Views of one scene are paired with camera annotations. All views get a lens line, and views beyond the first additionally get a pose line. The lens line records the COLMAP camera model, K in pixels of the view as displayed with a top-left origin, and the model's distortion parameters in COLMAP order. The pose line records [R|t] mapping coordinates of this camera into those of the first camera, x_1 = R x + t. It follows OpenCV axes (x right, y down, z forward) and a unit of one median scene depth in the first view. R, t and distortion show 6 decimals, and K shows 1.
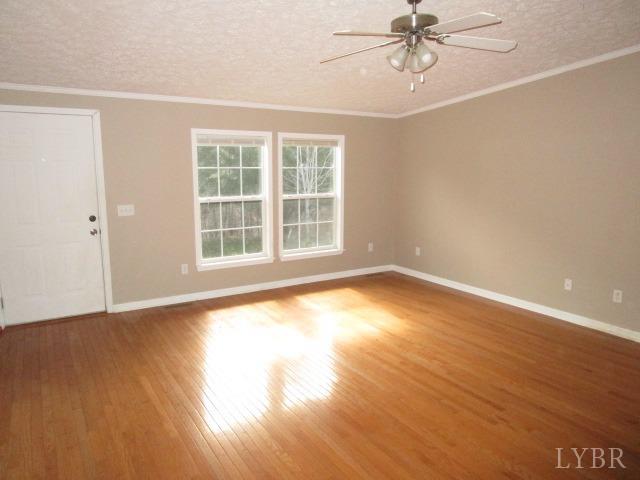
lens RADIAL K [[433.9, 0, 320.0], [0, 433.9, 240.0], [0, 0, 1]] dist [-0.026845, 0.001880]
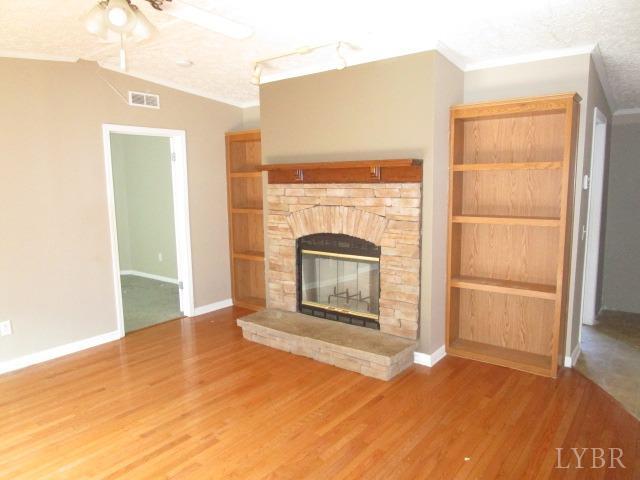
lens RADIAL K [[433.9, 0, 320.0], [0, 433.9, 240.0], [0, 0, 1]] dist [-0.026845, 0.001880]
pose [[-0.329470, -0.120595, 0.936433, -0.483436], [0.167904, 0.968517, 0.183802, -0.144807], [-0.929117, 0.217788, -0.298849, 0.861732]]
